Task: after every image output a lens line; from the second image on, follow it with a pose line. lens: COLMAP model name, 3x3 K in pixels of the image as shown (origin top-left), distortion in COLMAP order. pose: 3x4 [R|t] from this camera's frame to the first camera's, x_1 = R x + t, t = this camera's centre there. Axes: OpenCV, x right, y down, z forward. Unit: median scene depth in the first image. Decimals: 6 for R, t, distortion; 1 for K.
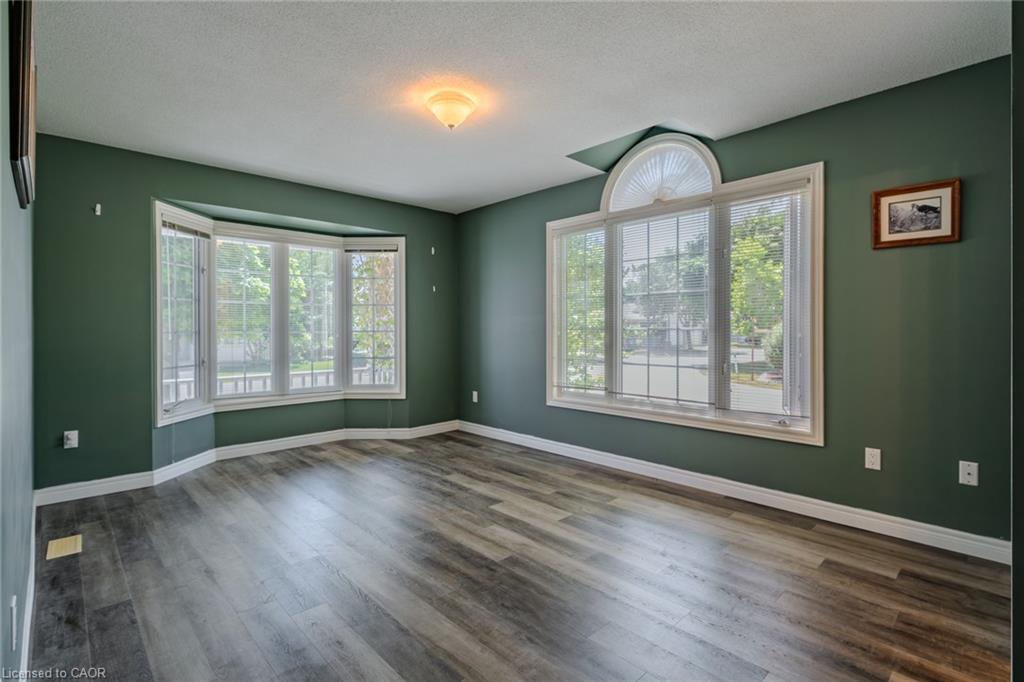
lens RADIAL K [[473.7, 0, 522.6], [0, 473.7, 337.9], [0, 0, 1]] dist [-0.004532, 0.000448]
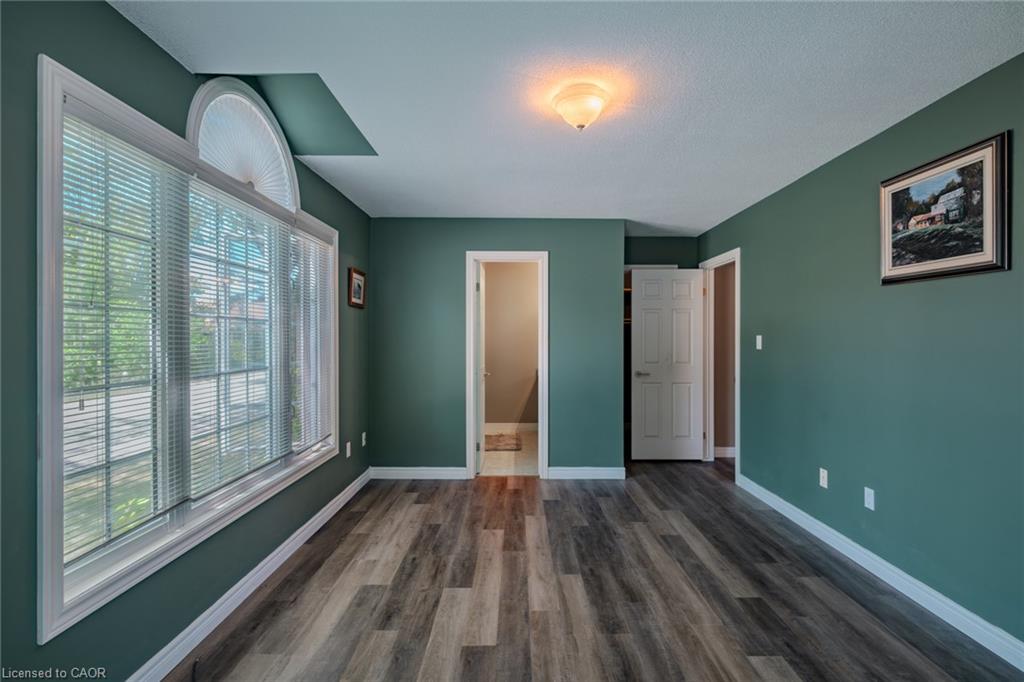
lens RADIAL K [[473.7, 0, 522.6], [0, 473.7, 337.9], [0, 0, 1]] dist [-0.004532, 0.000448]
pose [[-0.725943, 0.002546, 0.687750, -0.587195], [0.013832, 0.999845, 0.010898, -0.086094], [-0.687615, 0.017425, -0.725866, 1.526692]]
